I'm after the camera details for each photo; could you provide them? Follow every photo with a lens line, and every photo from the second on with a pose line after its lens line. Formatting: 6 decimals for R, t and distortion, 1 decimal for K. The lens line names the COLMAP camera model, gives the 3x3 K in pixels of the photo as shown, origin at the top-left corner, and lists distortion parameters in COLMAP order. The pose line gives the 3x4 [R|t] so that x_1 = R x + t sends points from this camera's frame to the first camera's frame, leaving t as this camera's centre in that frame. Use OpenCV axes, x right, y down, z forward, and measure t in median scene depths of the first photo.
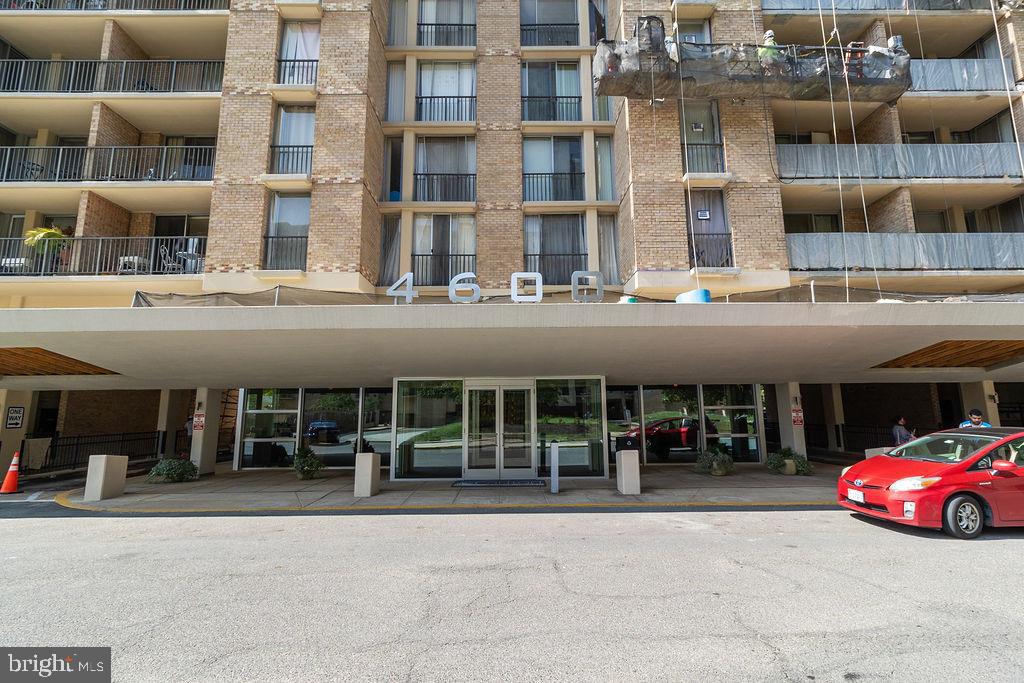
lens RADIAL K [[478.9, 0, 506.2], [0, 478.9, 325.4], [0, 0, 1]] dist [0.001315, -0.000346]
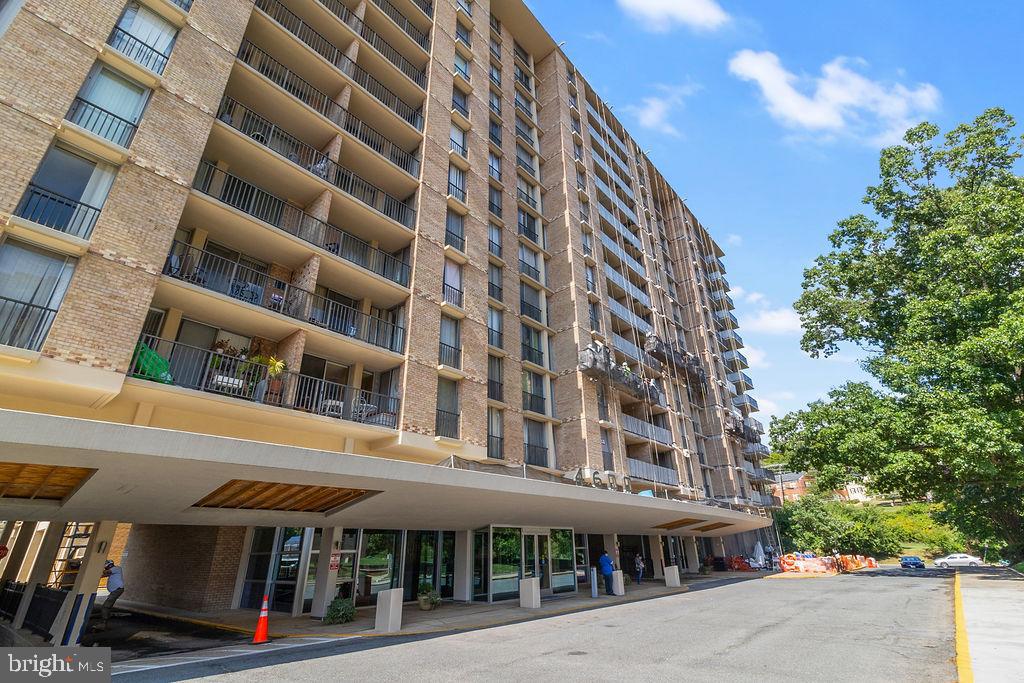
lens RADIAL K [[478.9, 0, 506.2], [0, 478.9, 325.4], [0, 0, 1]] dist [0.001315, -0.000346]
pose [[0.656828, 0.318772, 0.683345, -1.330910], [-0.120032, 0.938891, -0.322607, 0.005883], [-0.744425, 0.129874, 0.654953, -0.061876]]
